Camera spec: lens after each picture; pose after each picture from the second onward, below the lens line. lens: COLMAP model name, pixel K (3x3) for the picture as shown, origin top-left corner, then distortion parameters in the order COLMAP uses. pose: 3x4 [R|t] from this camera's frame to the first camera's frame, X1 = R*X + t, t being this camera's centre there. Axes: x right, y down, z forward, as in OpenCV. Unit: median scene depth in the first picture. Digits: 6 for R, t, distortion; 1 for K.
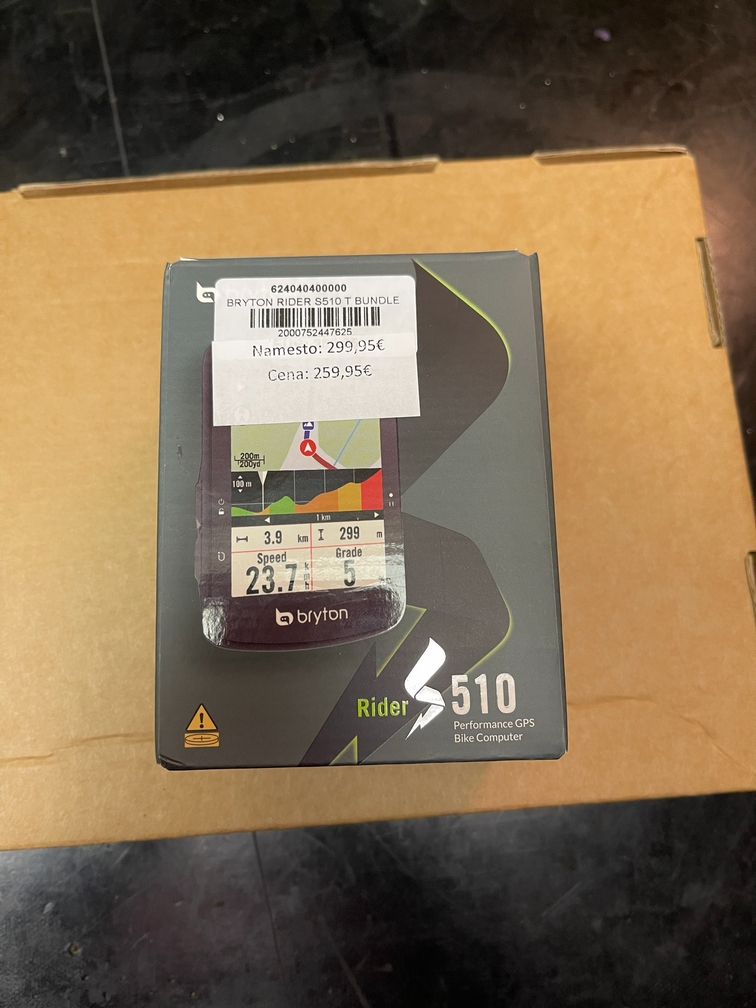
lens RADIAL K [[790.6, 0, 378.0], [0, 790.6, 504.0], [0, 0, 1]] dist [0.070934, -0.123255]
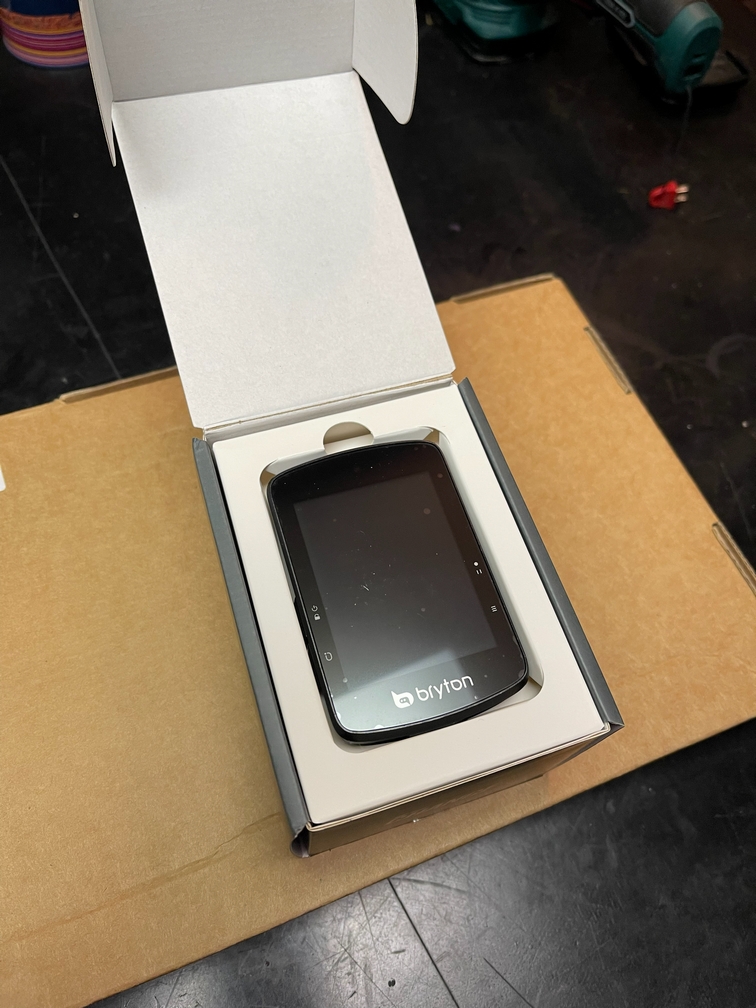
lens RADIAL K [[790.6, 0, 378.0], [0, 790.6, 504.0], [0, 0, 1]] dist [0.070934, -0.123255]
pose [[0.951616, -0.230875, 0.202788, -0.277137], [0.279983, 0.923398, -0.262576, 0.199542], [-0.126632, 0.306649, 0.943361, -0.138935]]
